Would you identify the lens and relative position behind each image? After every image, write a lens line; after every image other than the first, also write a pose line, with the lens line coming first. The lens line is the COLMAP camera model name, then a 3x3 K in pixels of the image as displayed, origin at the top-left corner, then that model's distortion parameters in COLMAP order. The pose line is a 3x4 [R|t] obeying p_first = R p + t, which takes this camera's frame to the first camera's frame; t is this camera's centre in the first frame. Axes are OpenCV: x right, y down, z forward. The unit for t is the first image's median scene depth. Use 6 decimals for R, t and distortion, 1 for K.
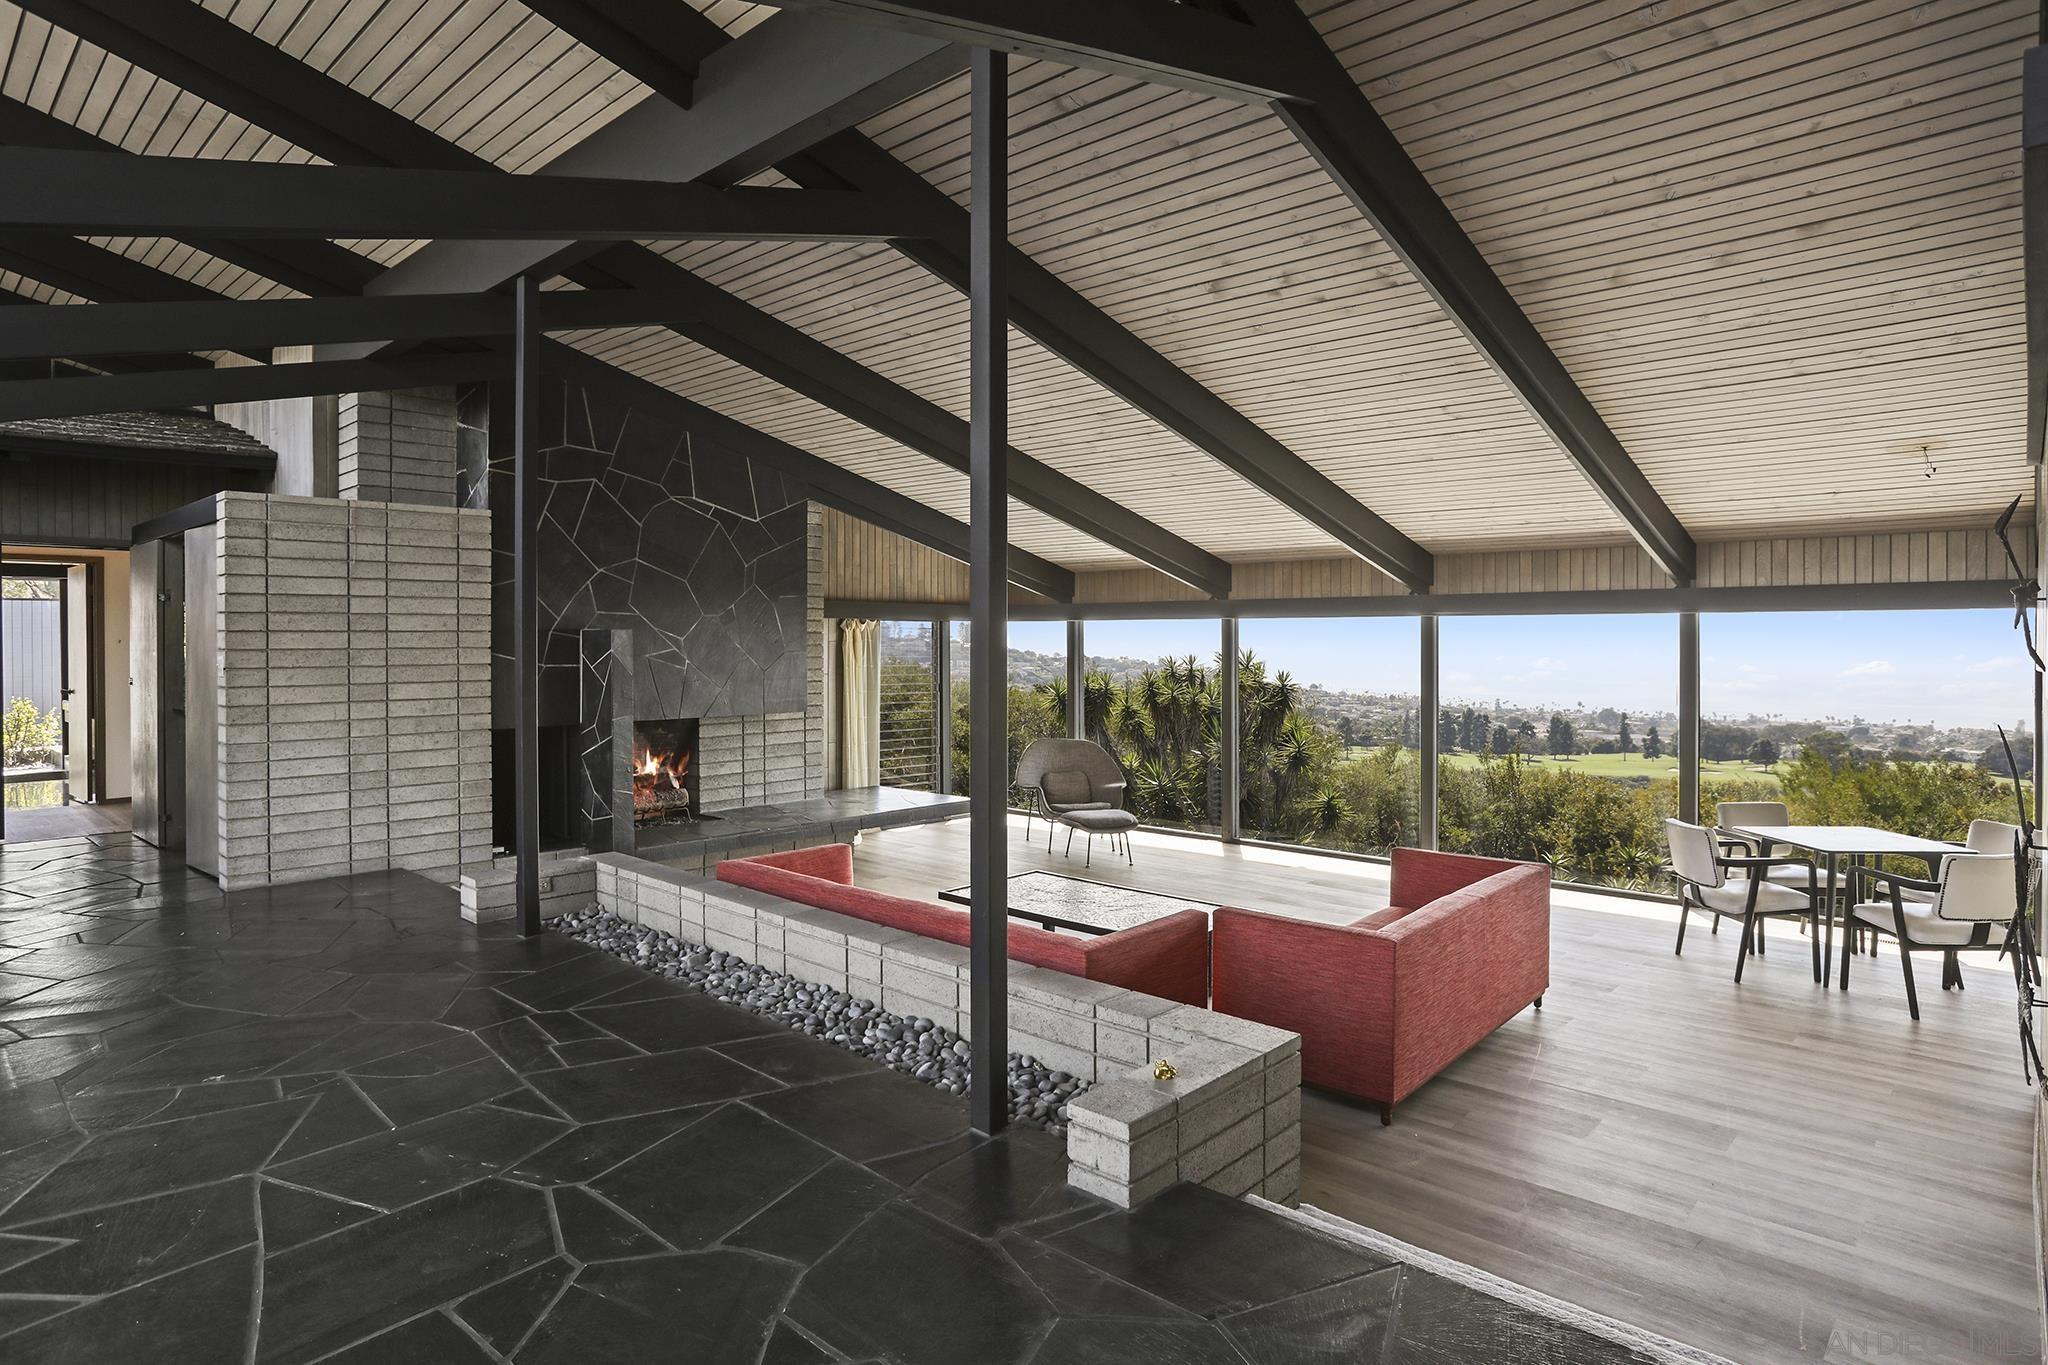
lens RADIAL K [[1140.1, 0, 973.7], [0, 1140.1, 646.9], [0, 0, 1]] dist [0.012084, 0.003015]
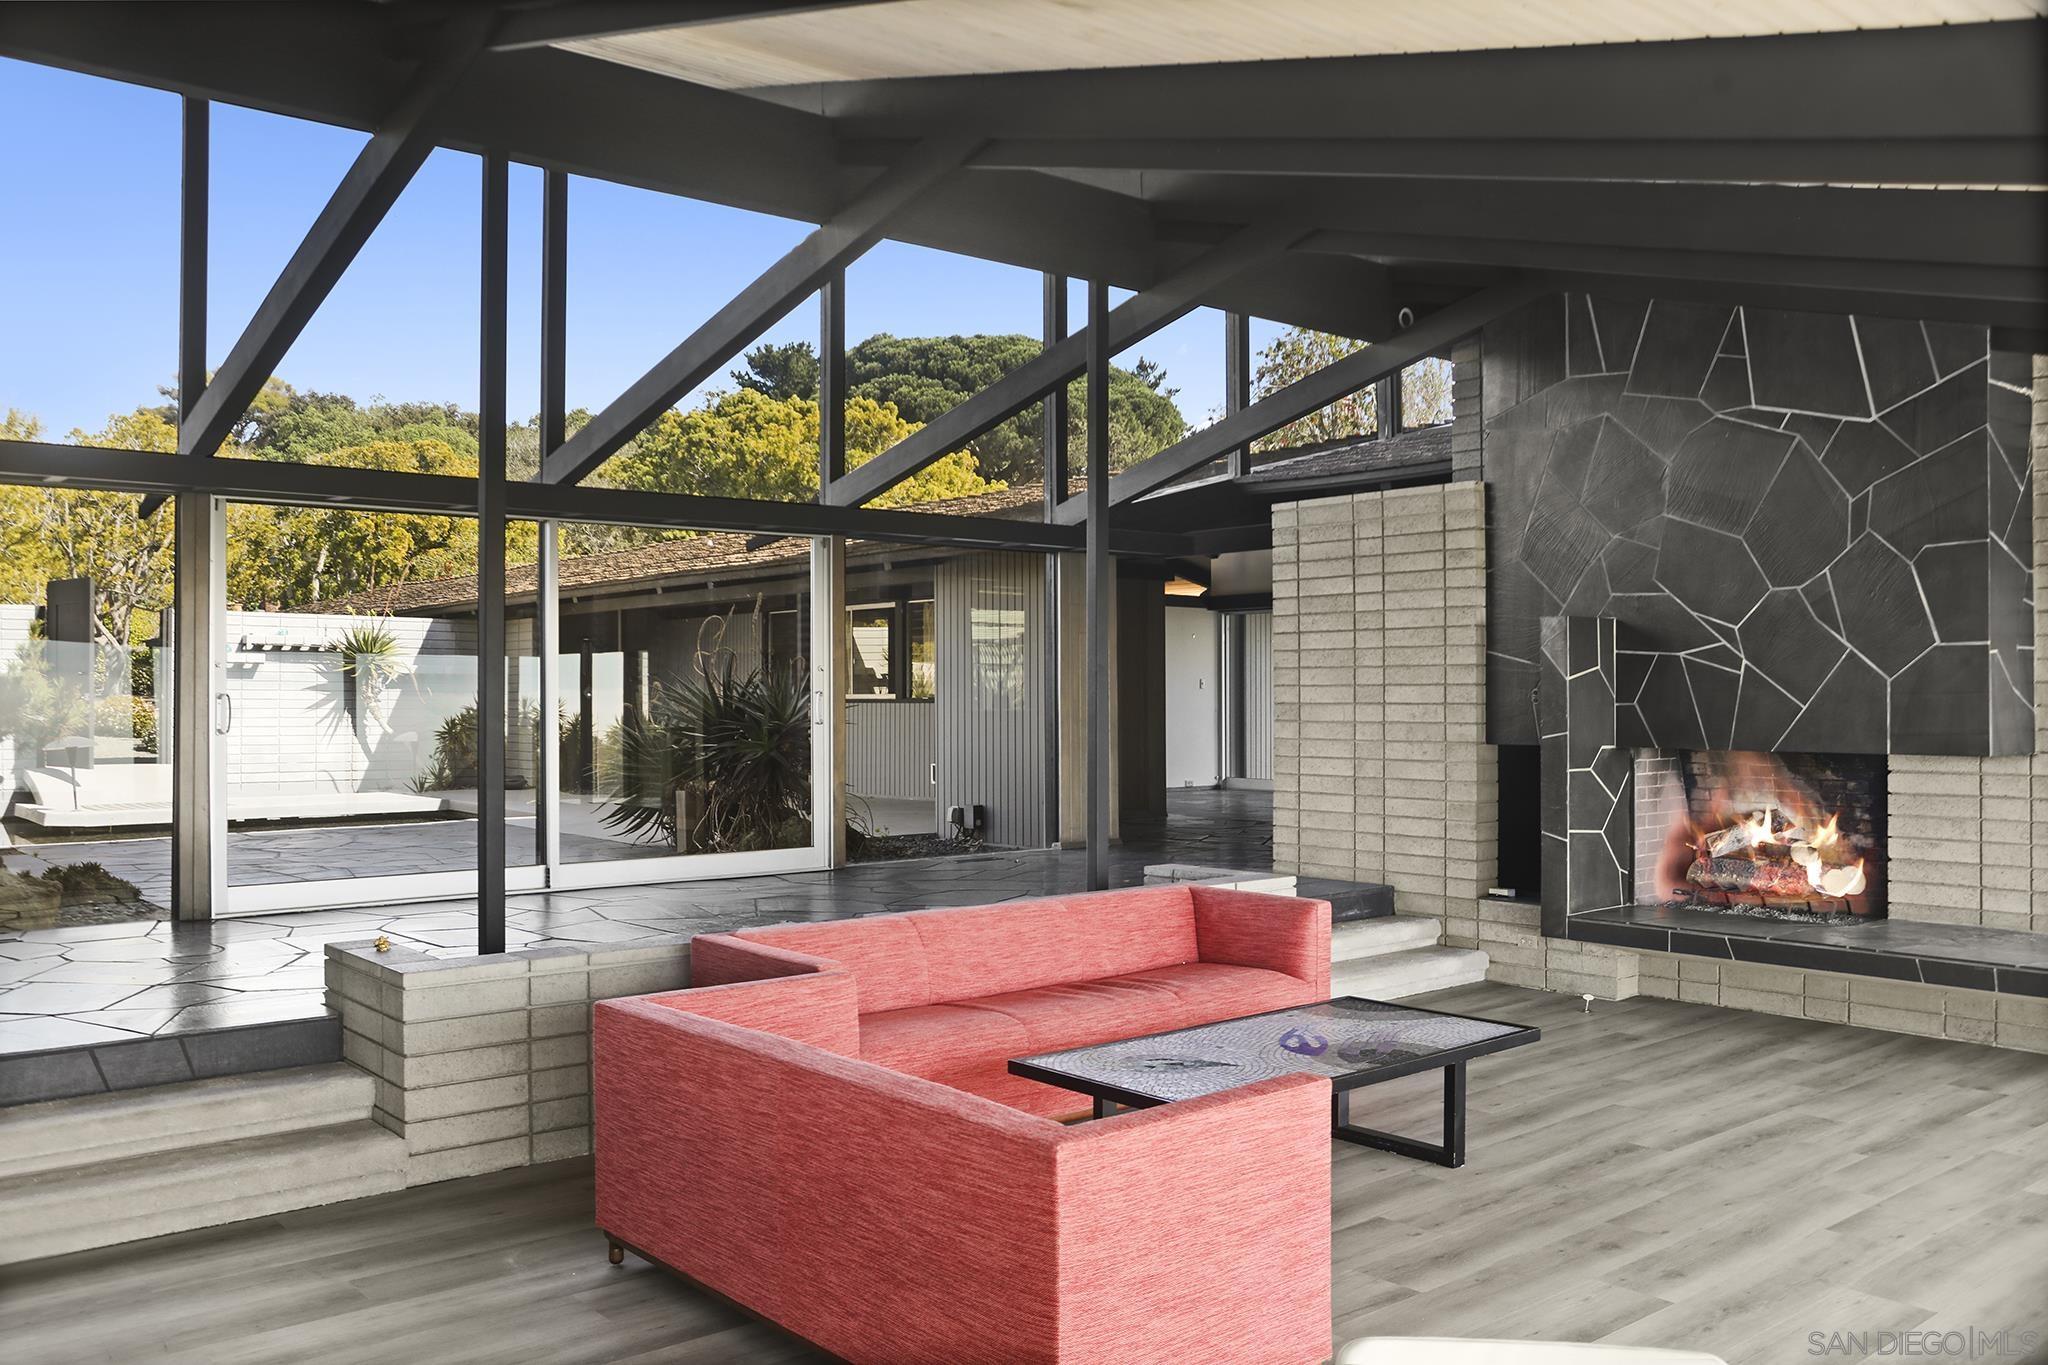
lens RADIAL K [[1599.8, 0, 1033.6], [0, 1599.8, 682.8], [0, 0, 1]] dist [-0.066797, 0.000659]
pose [[-0.065586, -0.000988, -0.997846, 0.833141], [-0.002889, 0.999996, -0.000800, 0.033203], [0.997843, 0.002830, -0.065589, 0.830463]]
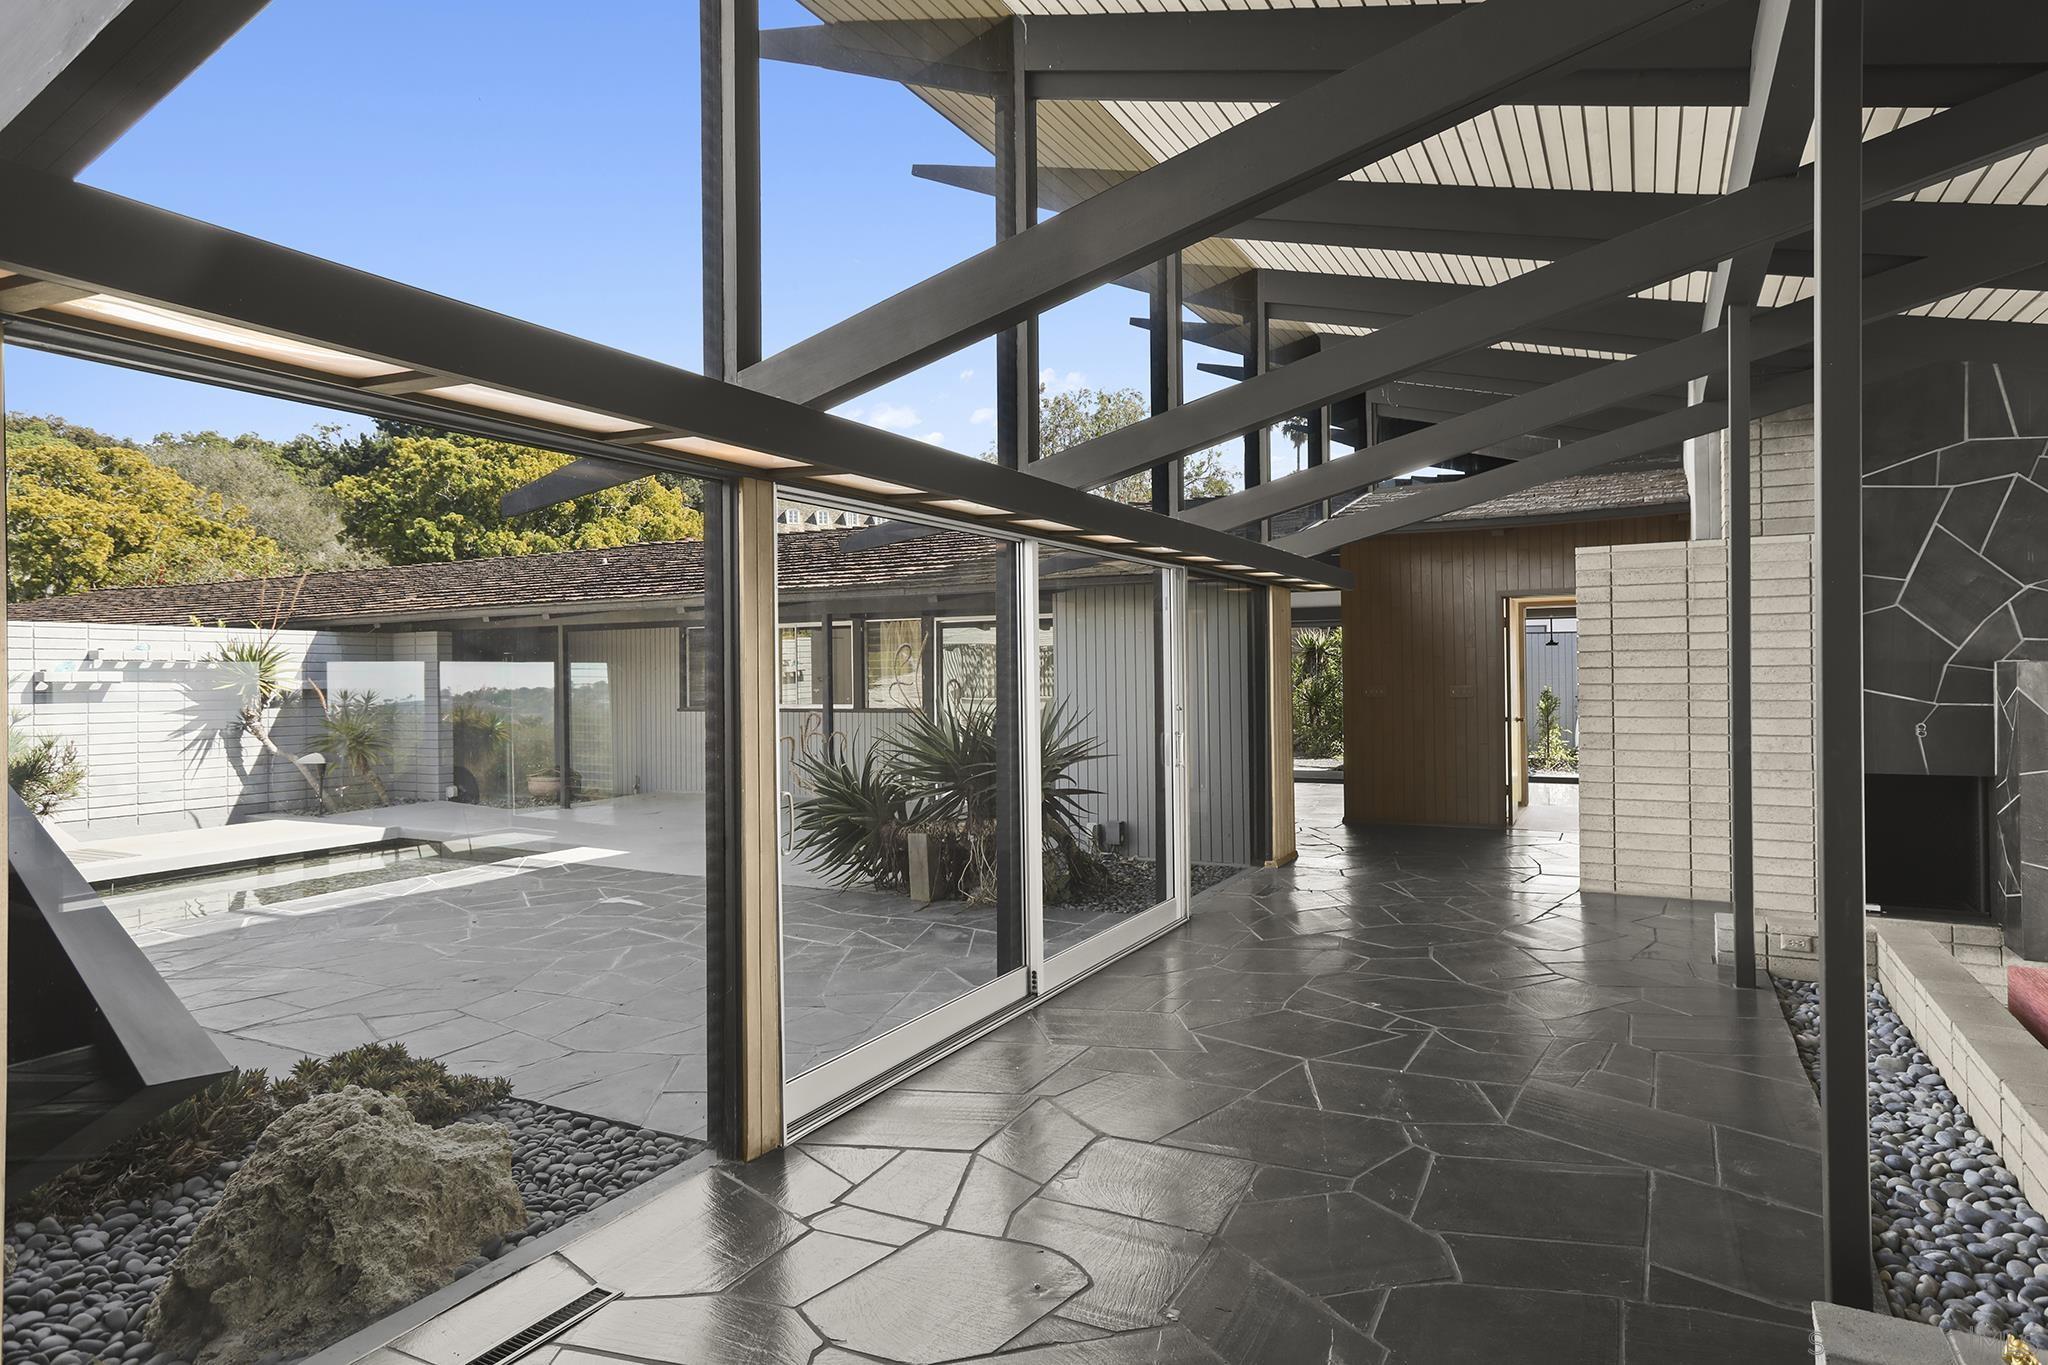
lens RADIAL K [[1140.1, 0, 1010.7], [0, 1140.1, 669.7], [0, 0, 1]] dist [0.012084, 0.003015]
pose [[0.296035, -0.000047, -0.955177, 0.277225], [0.004245, 0.999990, 0.001267, -0.015212], [0.955168, -0.004430, 0.296032, 0.097495]]
